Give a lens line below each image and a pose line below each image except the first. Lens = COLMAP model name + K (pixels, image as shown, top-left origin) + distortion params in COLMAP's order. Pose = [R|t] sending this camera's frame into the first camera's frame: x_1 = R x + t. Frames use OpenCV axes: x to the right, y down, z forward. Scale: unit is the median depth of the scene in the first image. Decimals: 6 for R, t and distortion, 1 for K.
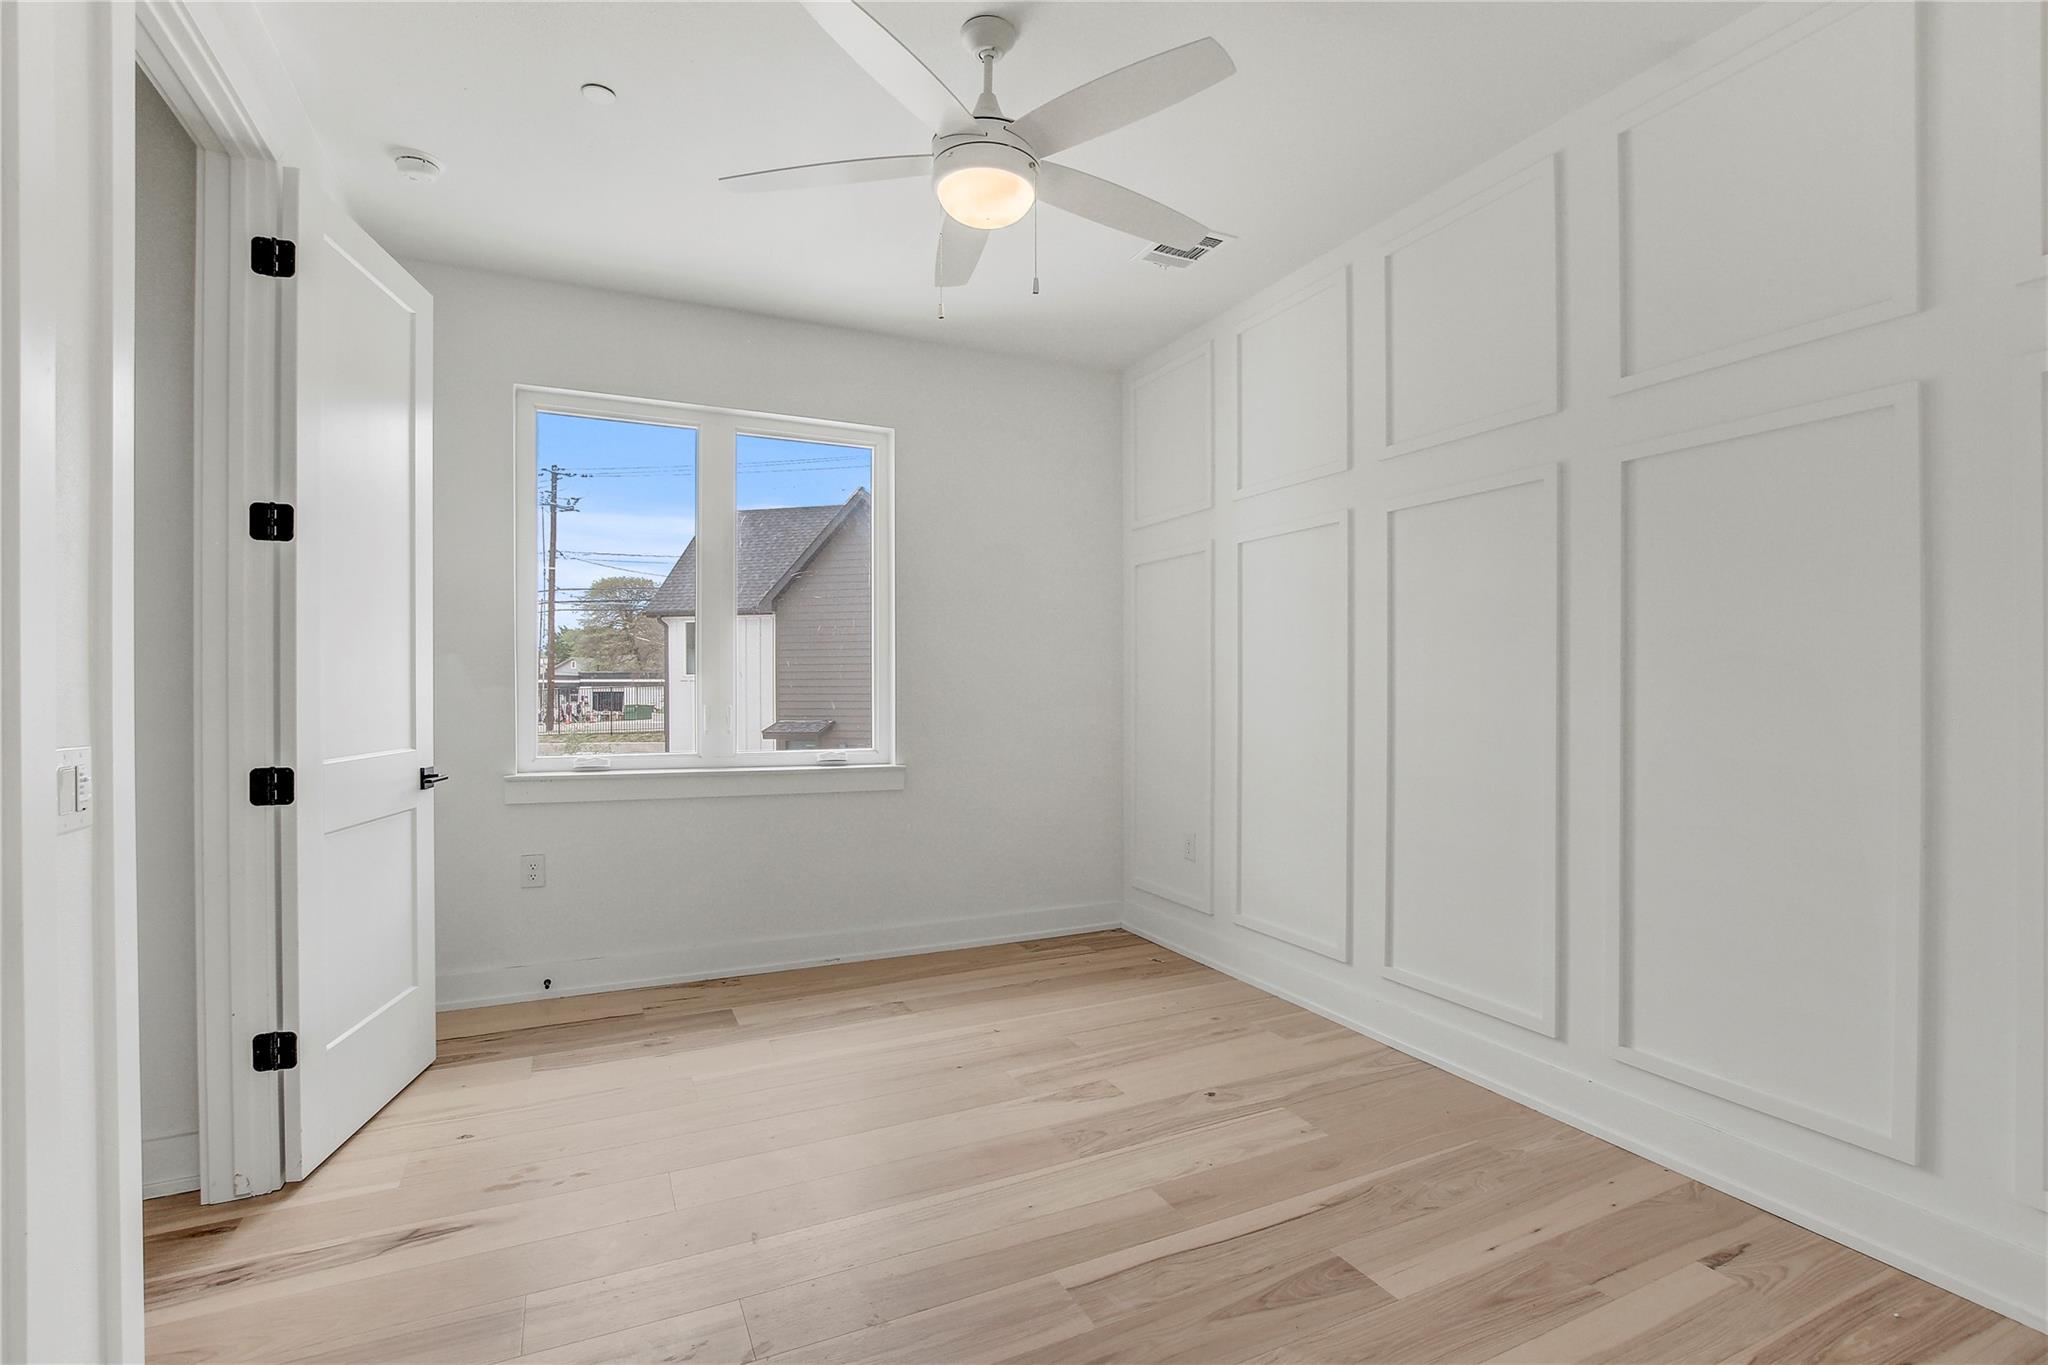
lens RADIAL K [[943.7, 0, 1027.9], [0, 943.7, 684.8], [0, 0, 1]] dist [-0.021888, 0.004145]
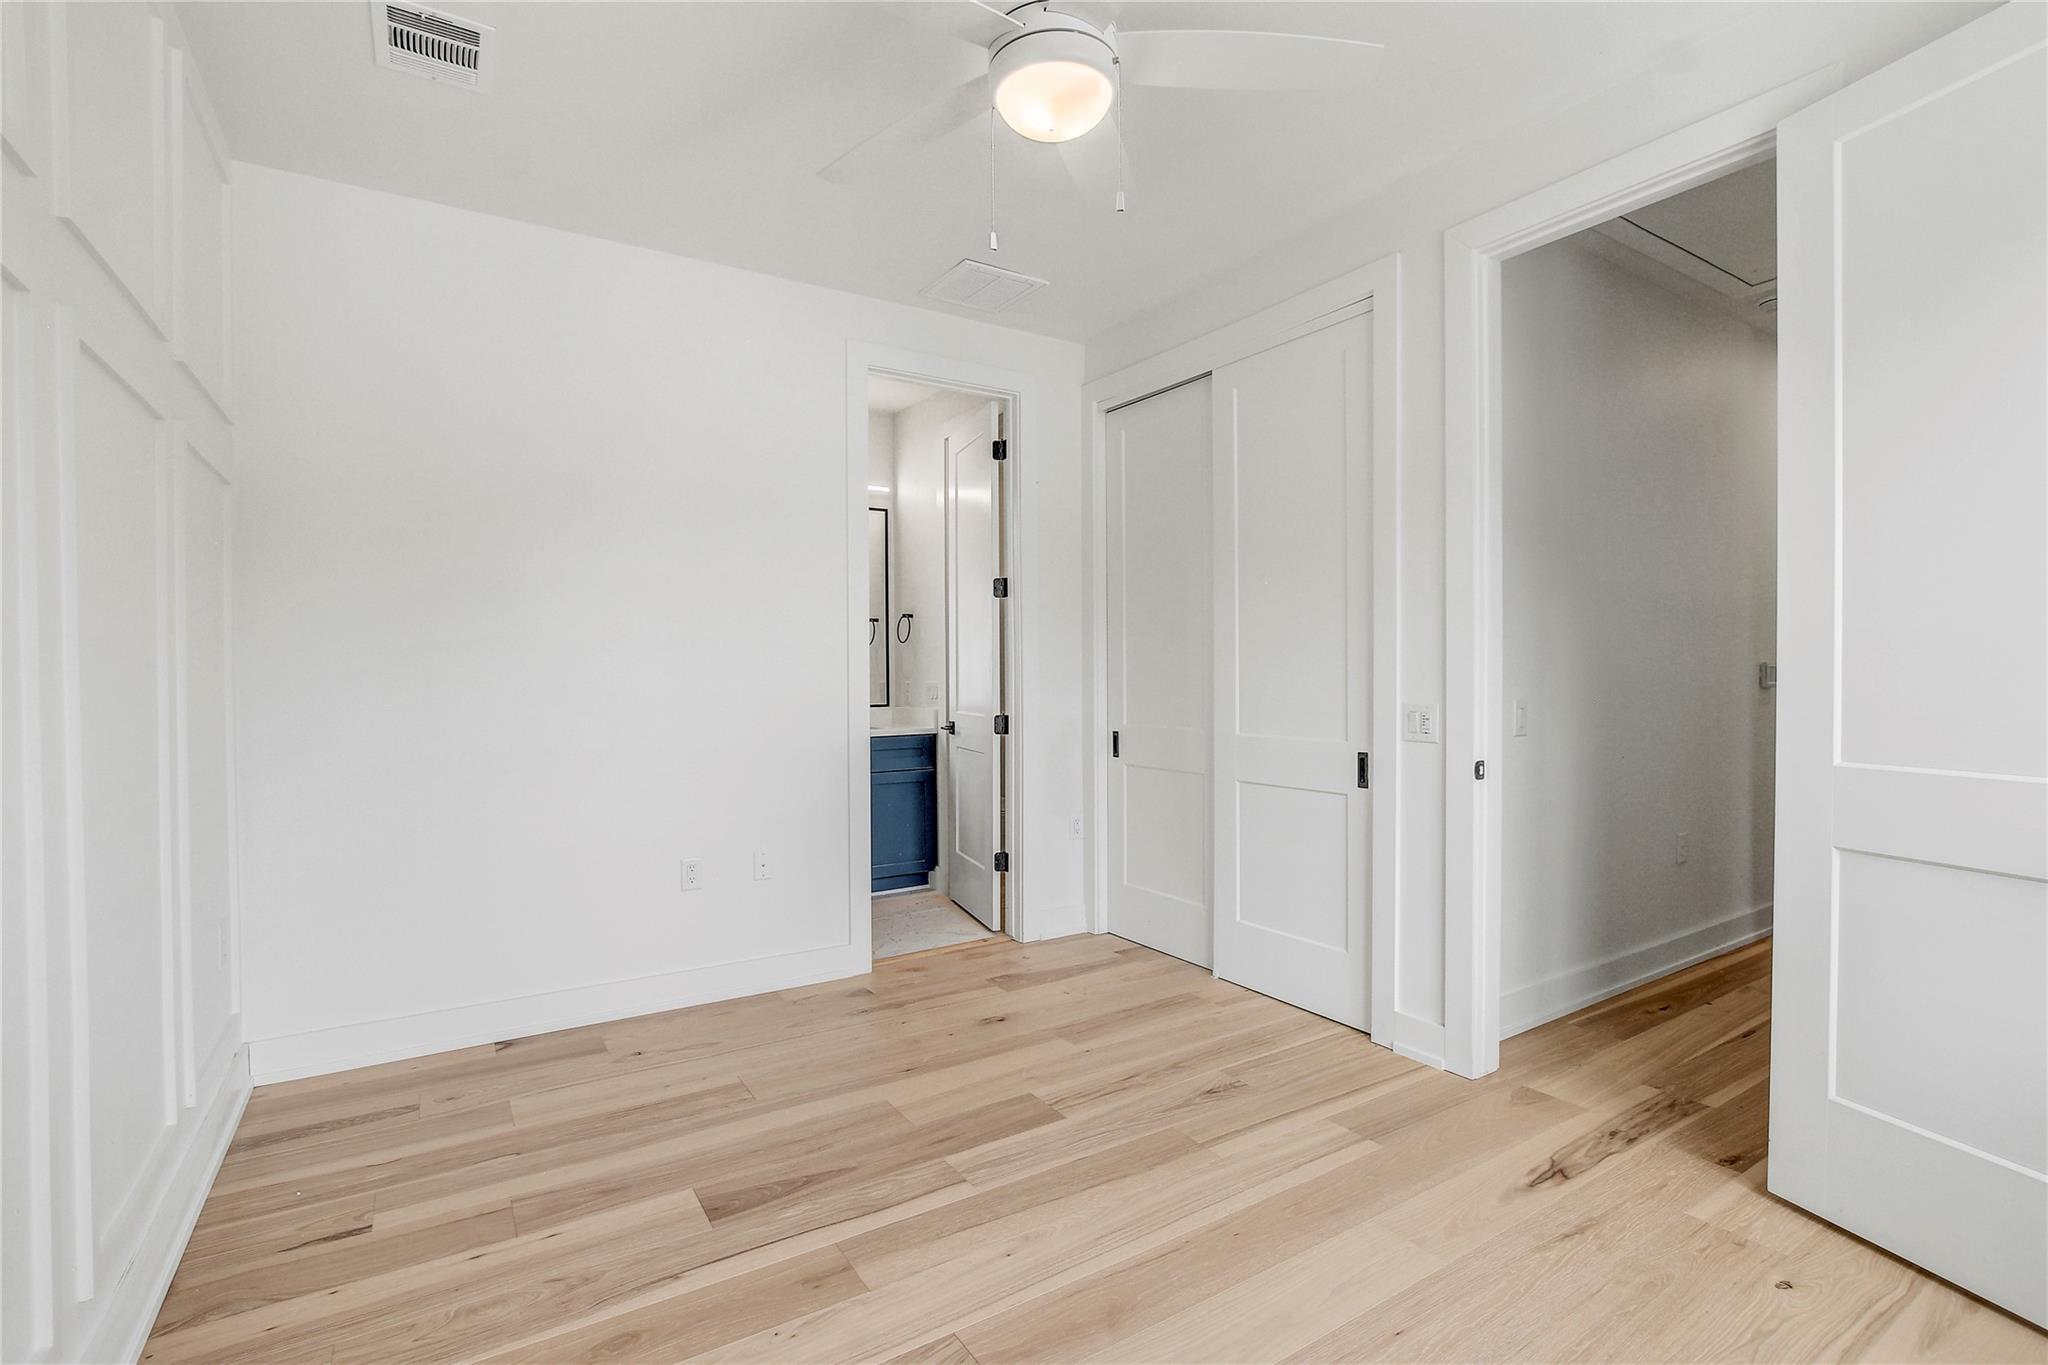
lens RADIAL K [[943.7, 0, 1023.6], [0, 943.7, 677.3], [0, 0, 1]] dist [-0.021888, 0.004145]
pose [[-0.992214, 0.001725, -0.124531, 0.108775], [0.000620, 0.999960, 0.008909, -0.009446], [0.124542, 0.008763, -0.992176, 1.999623]]
